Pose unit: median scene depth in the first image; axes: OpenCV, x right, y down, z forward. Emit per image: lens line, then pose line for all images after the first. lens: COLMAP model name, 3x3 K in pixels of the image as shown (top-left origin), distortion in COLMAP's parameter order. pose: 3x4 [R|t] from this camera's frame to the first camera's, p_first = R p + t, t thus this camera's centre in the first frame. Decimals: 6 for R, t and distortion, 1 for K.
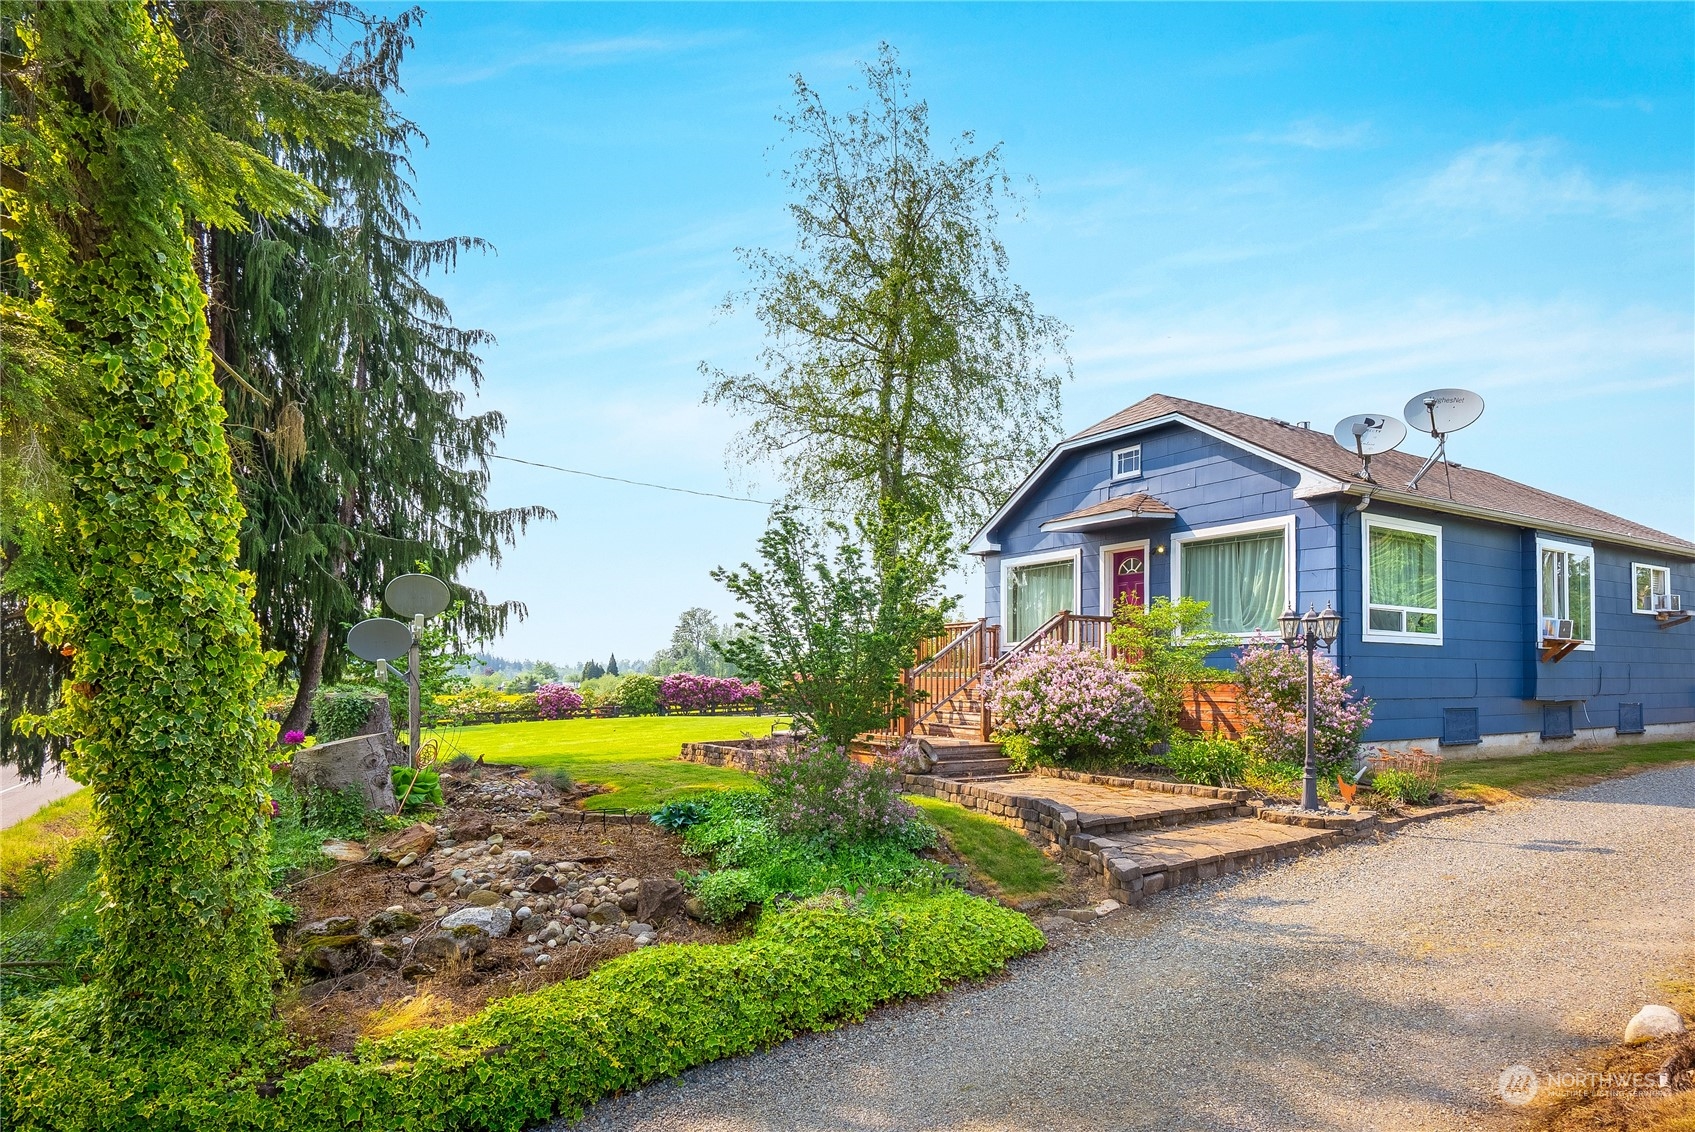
lens RADIAL K [[919.4, 0, 985.3], [0, 919.4, 650.7], [0, 0, 1]] dist [0.012997, -0.000343]
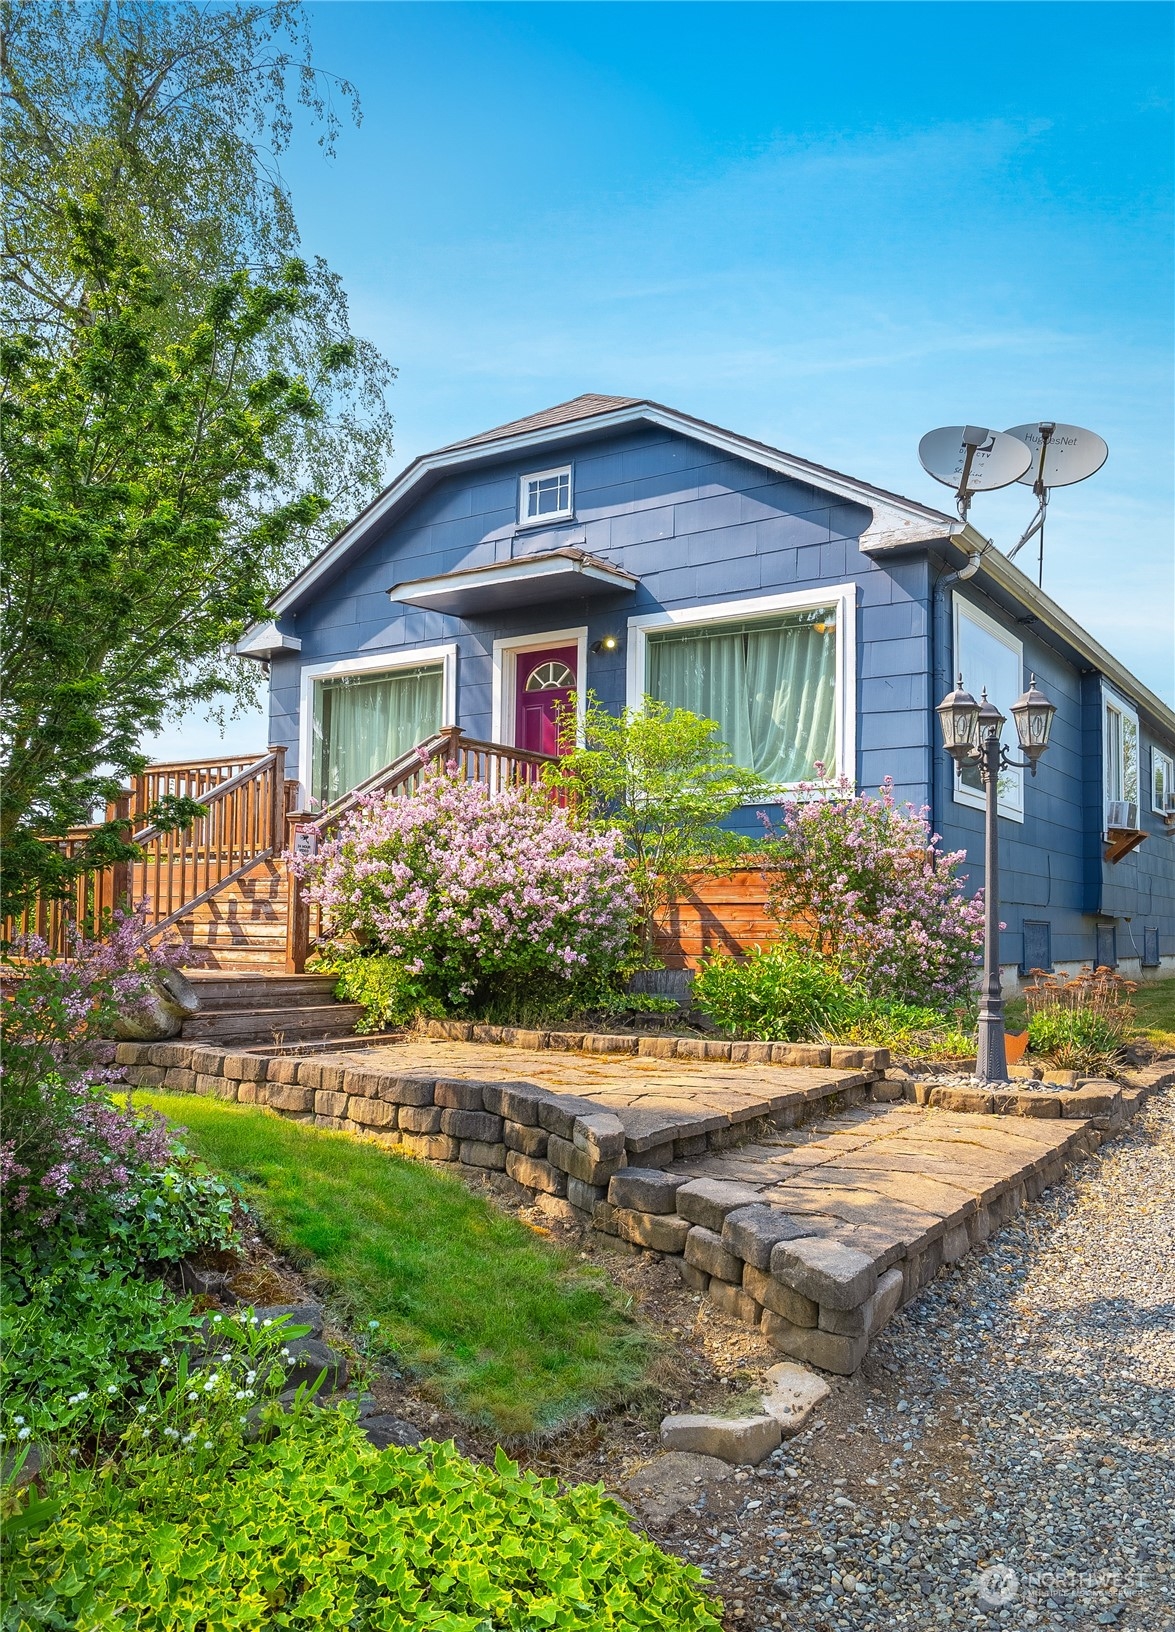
lens RADIAL K [[1168.1, 0, 681.0], [0, 1168.1, 875.7], [0, 0, 1]] dist [0.004663, 0.001182]
pose [[0.929804, 0.020360, 0.367491, -0.038818], [-0.014387, 0.999716, -0.018985, 0.056502], [-0.367773, 0.012365, 0.929833, 0.355506]]
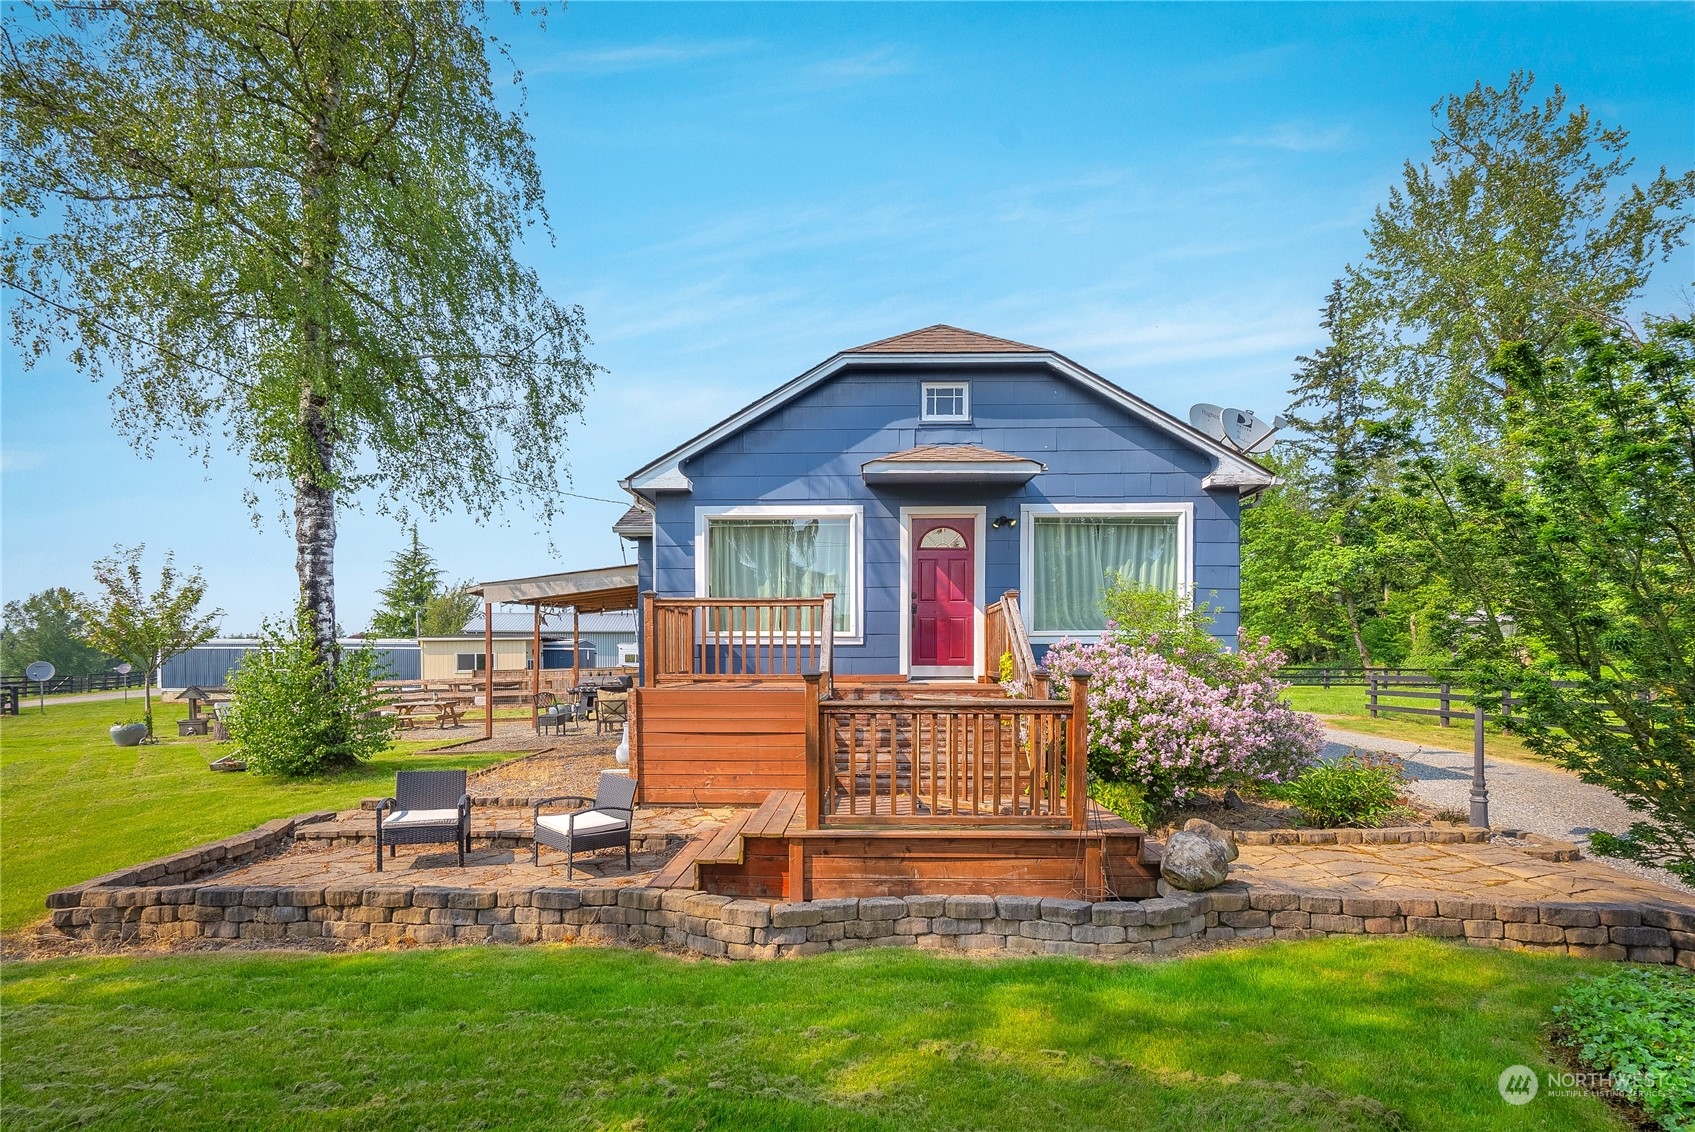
lens RADIAL K [[775.5, 0, 905.2], [0, 775.5, 674.5], [0, 0, 1]] dist [-0.007262, 0.000851]
pose [[0.636651, -0.014957, 0.771007, -0.449526], [-0.018877, 0.999210, 0.034971, 0.000266], [-0.770921, -0.036818, 0.635866, 0.742925]]
